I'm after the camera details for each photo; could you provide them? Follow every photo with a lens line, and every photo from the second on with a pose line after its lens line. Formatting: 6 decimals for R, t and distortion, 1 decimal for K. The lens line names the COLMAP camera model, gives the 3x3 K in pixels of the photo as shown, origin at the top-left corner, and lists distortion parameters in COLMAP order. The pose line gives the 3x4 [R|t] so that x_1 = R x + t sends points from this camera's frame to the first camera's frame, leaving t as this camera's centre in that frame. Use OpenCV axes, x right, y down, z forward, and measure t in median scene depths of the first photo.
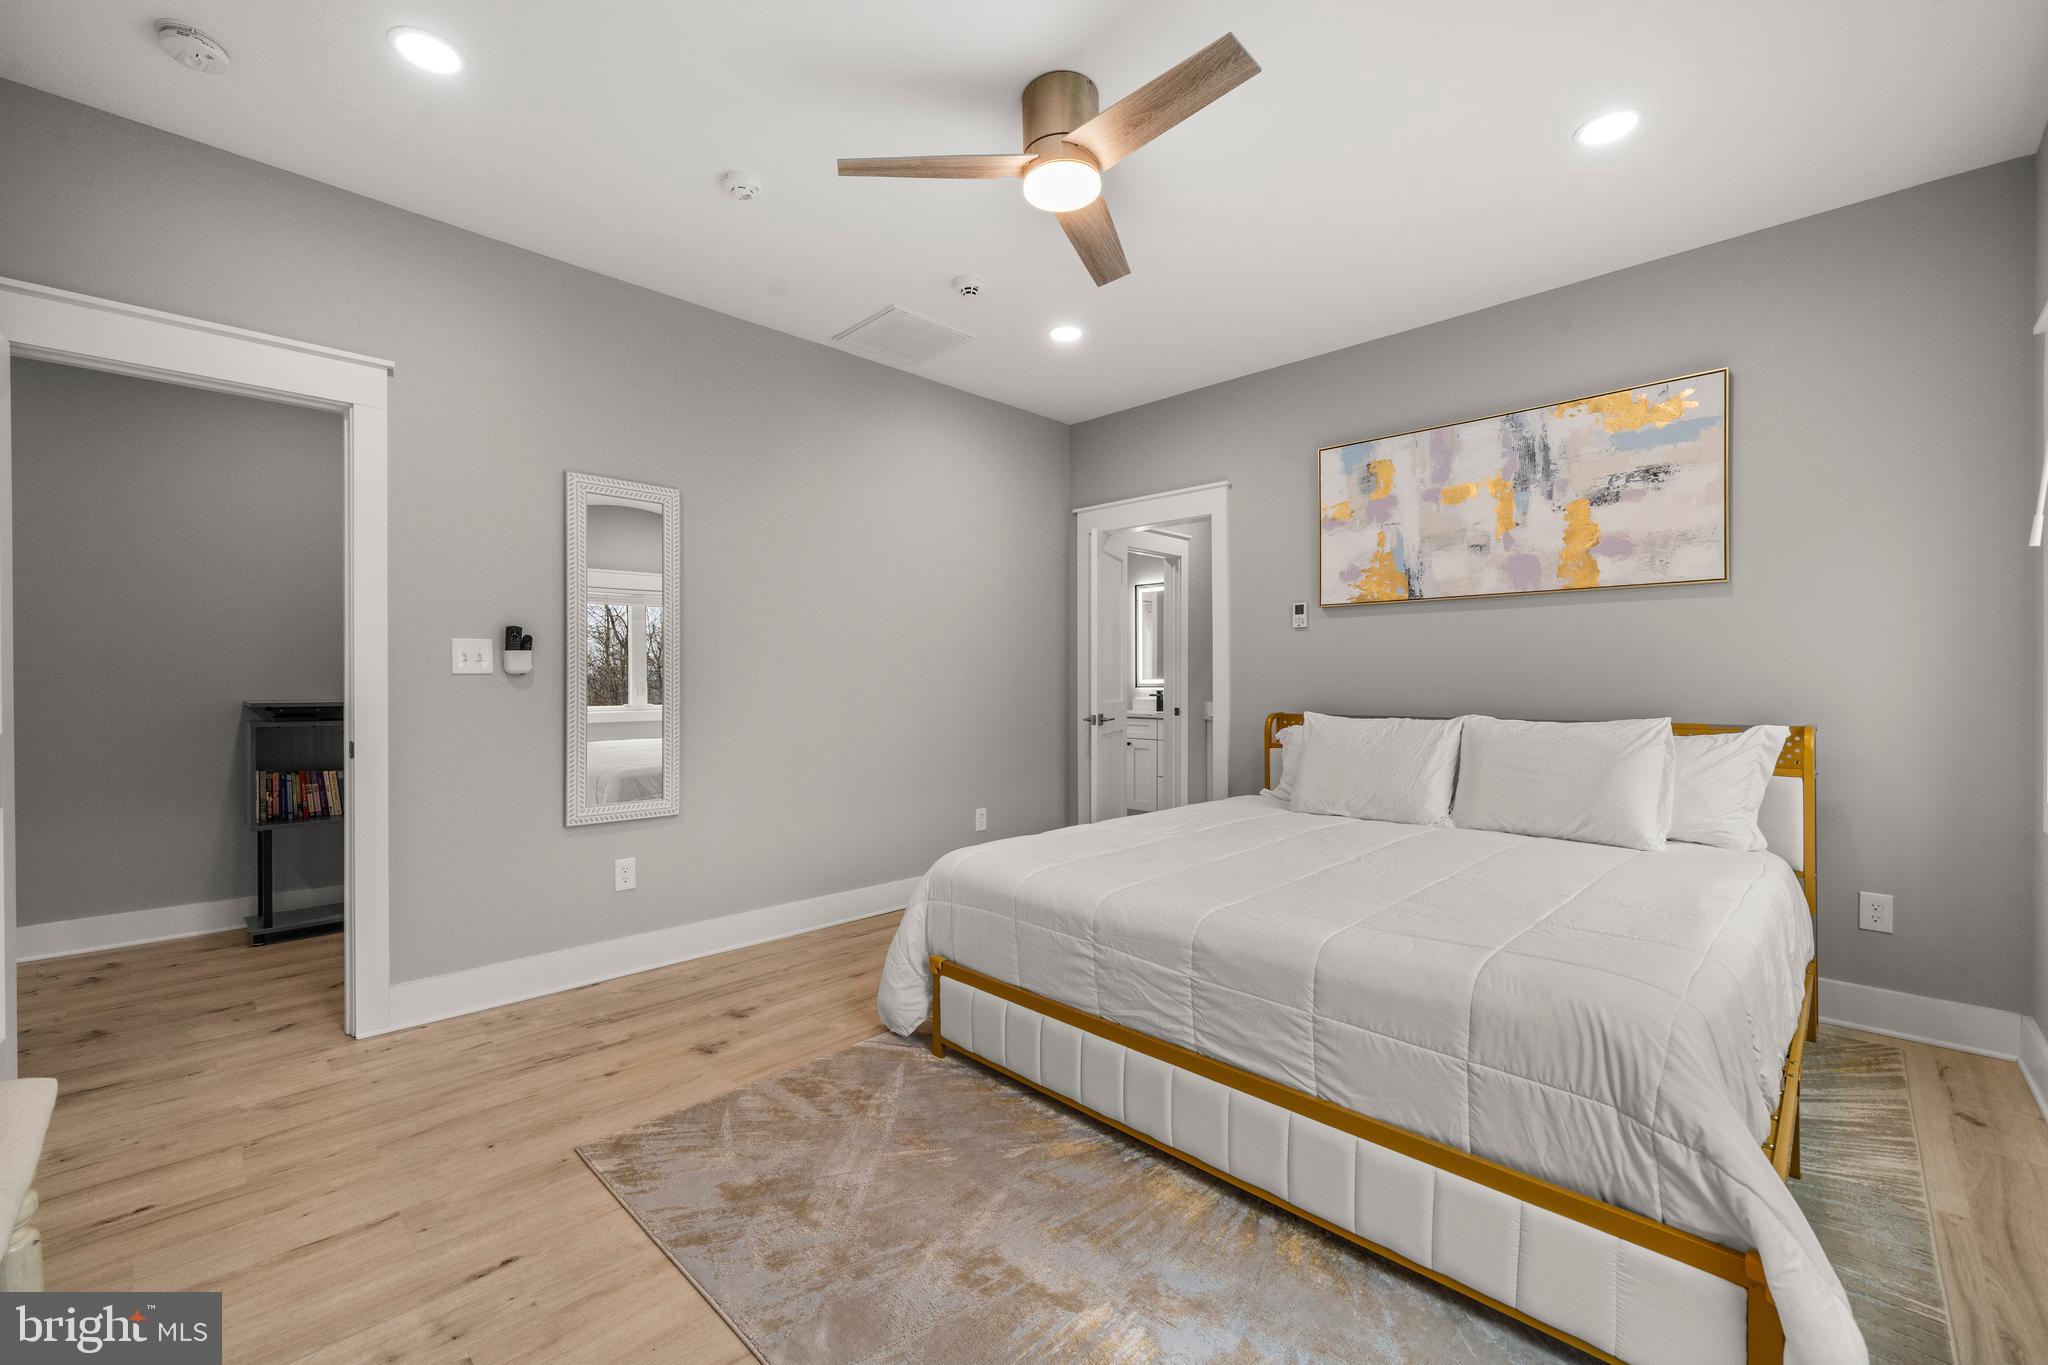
lens RADIAL K [[808.7, 0, 1018.8], [0, 808.7, 677.3], [0, 0, 1]] dist [-0.002421, -0.000043]
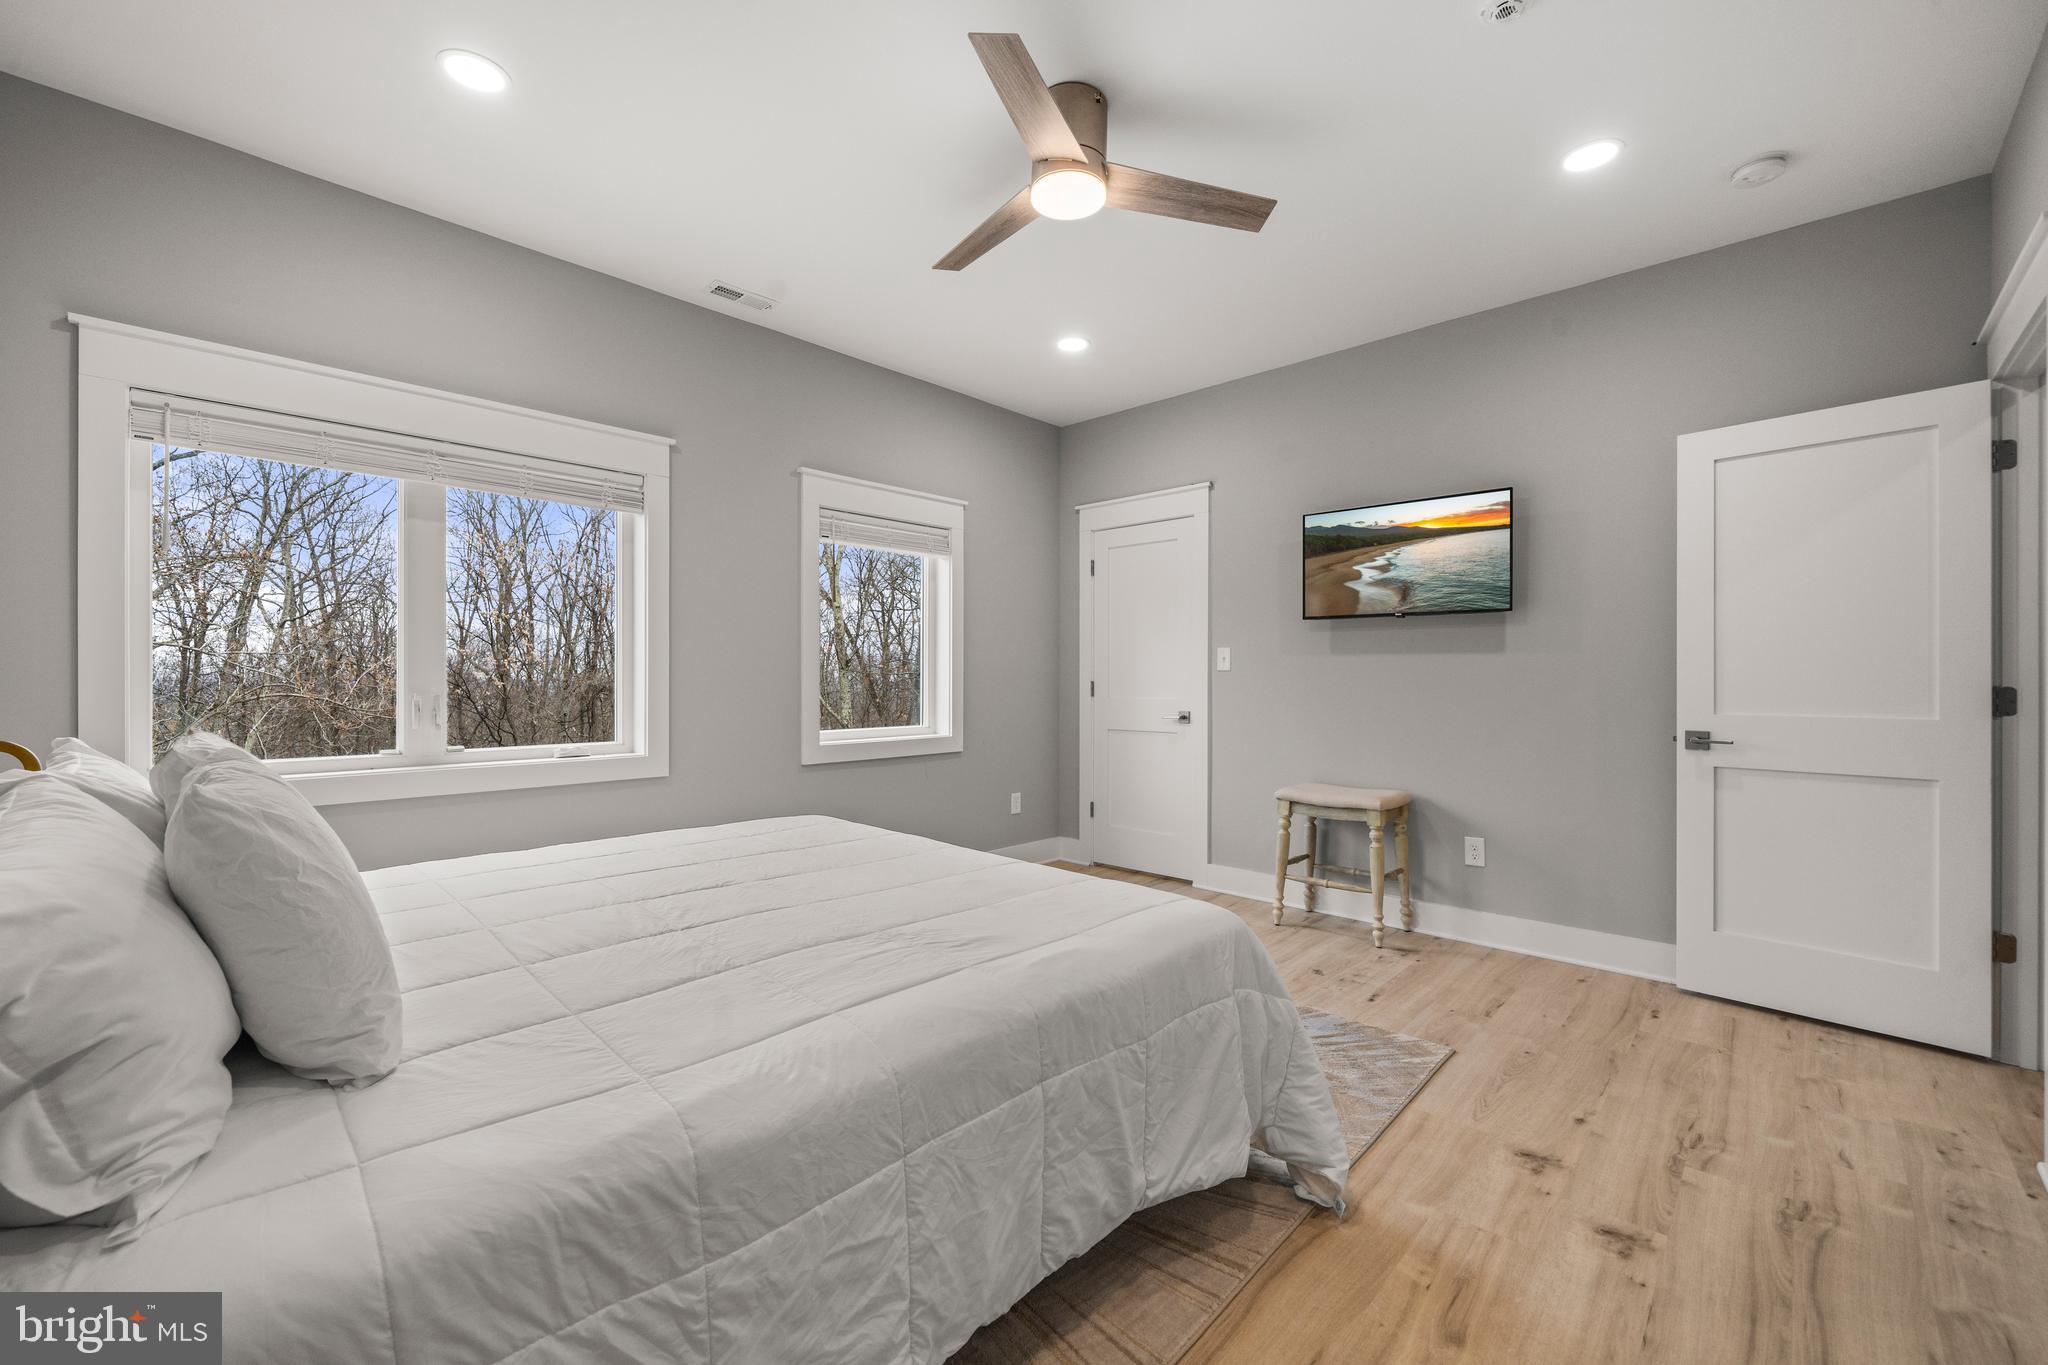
lens RADIAL K [[879.5, 0, 1024.0], [0, 879.5, 682.5], [0, 0, 1]] dist [-0.000416, 0.000016]
pose [[-0.999525, 0.000057, -0.030808, 0.099767], [0.000021, 0.999999, 0.001177, 0.007455], [0.030808, 0.001176, -0.999525, 1.459094]]
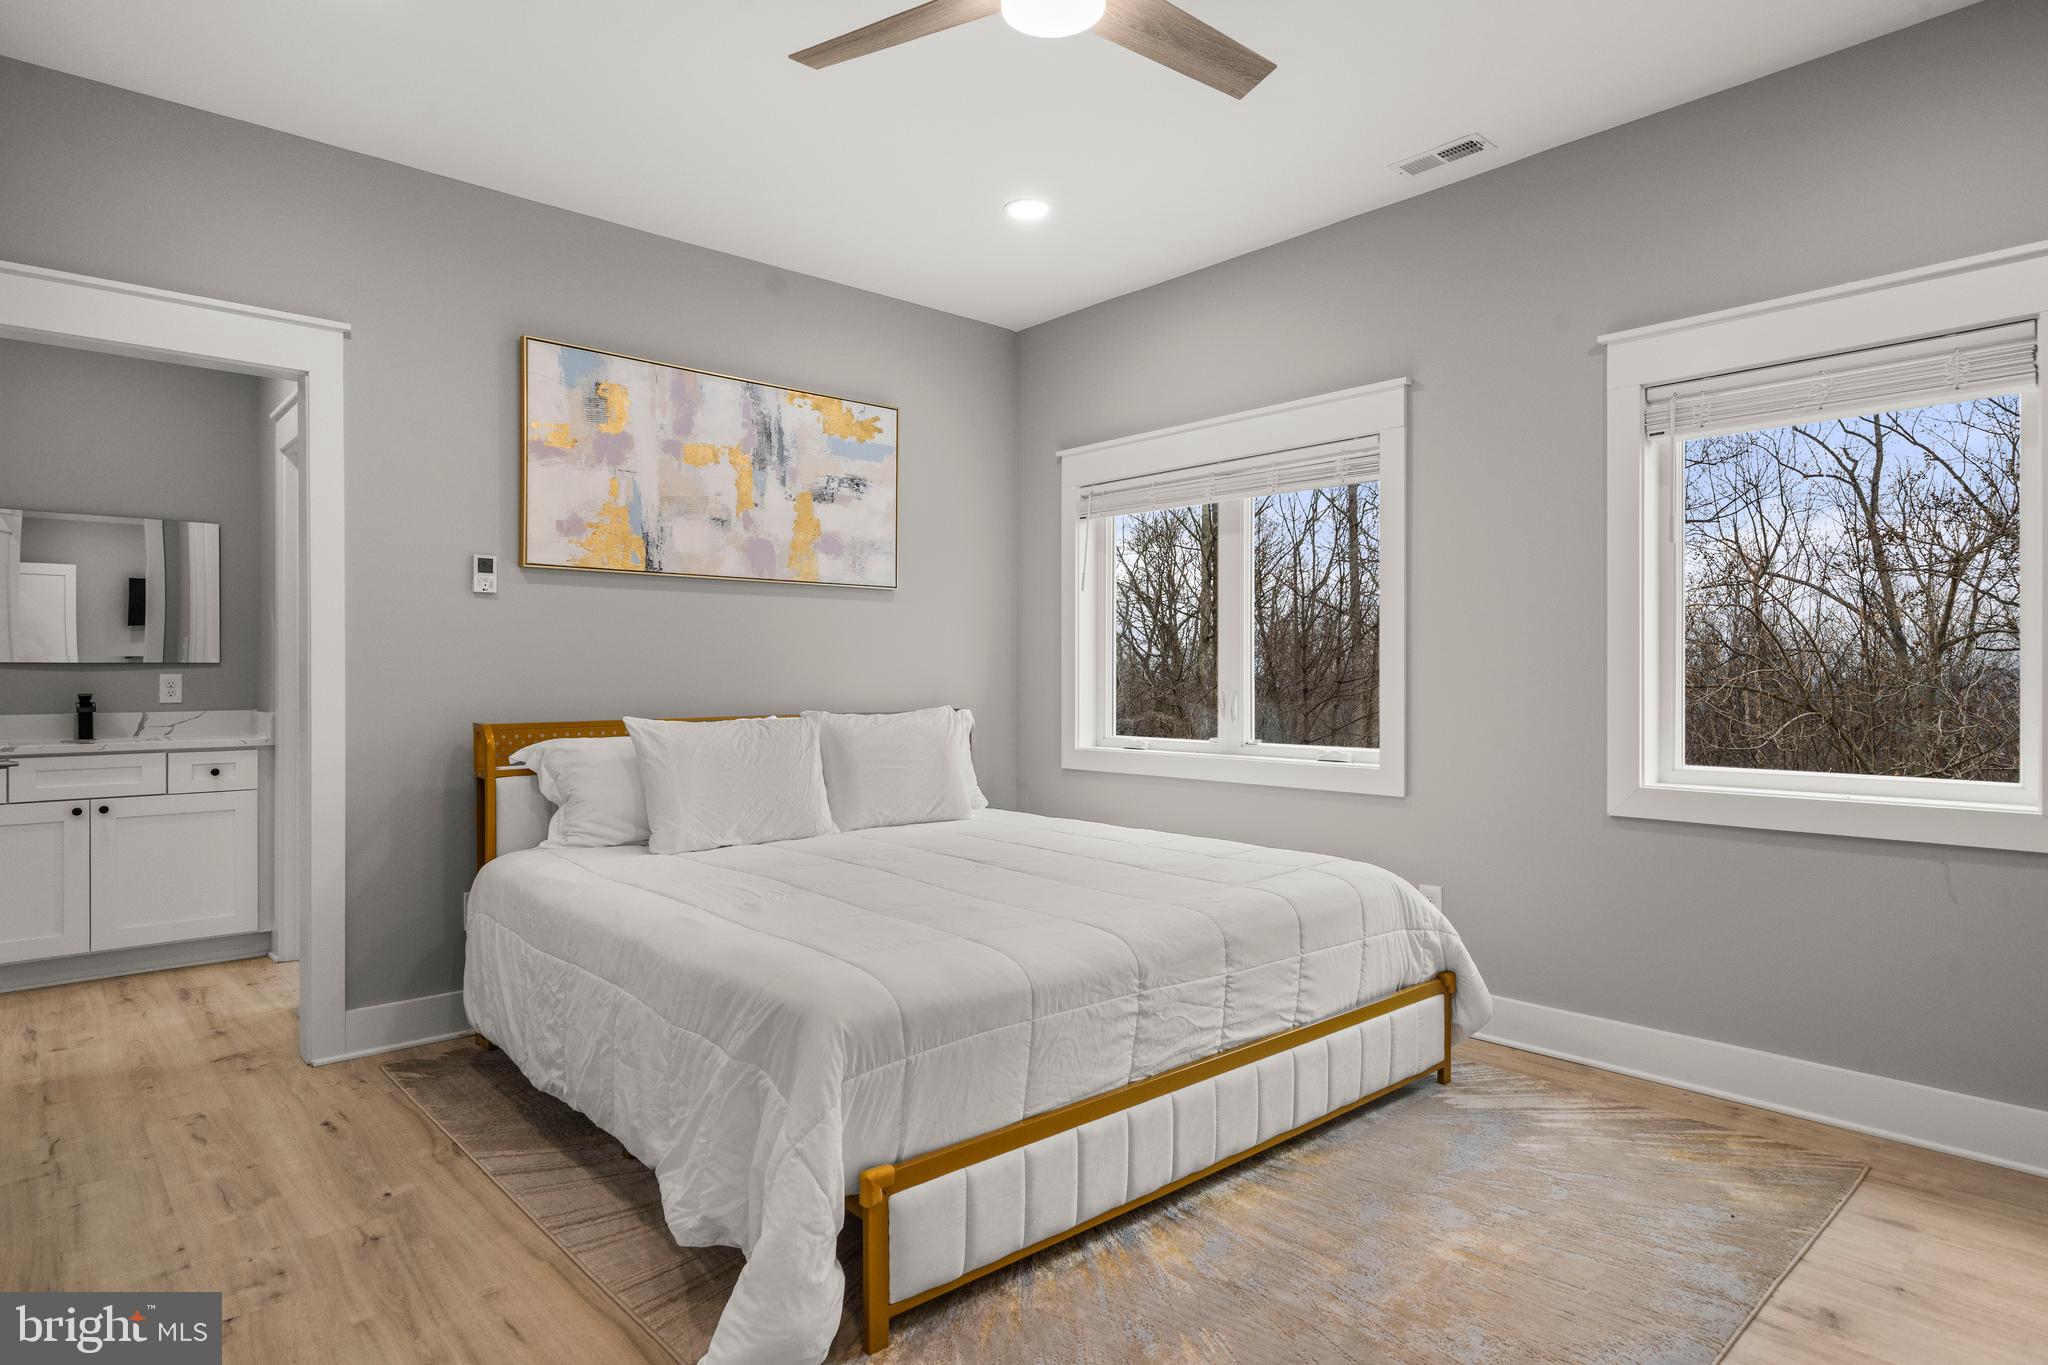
lens RADIAL K [[1116.3, 0, 960.8], [0, 1116.3, 669.6], [0, 0, 1]] dist [-0.003762, -0.000487]
pose [[0.106172, 0.005936, 0.994330, -0.657965], [-0.003311, 0.999979, -0.005616, 0.005654], [-0.994342, -0.002696, 0.106189, 0.664214]]
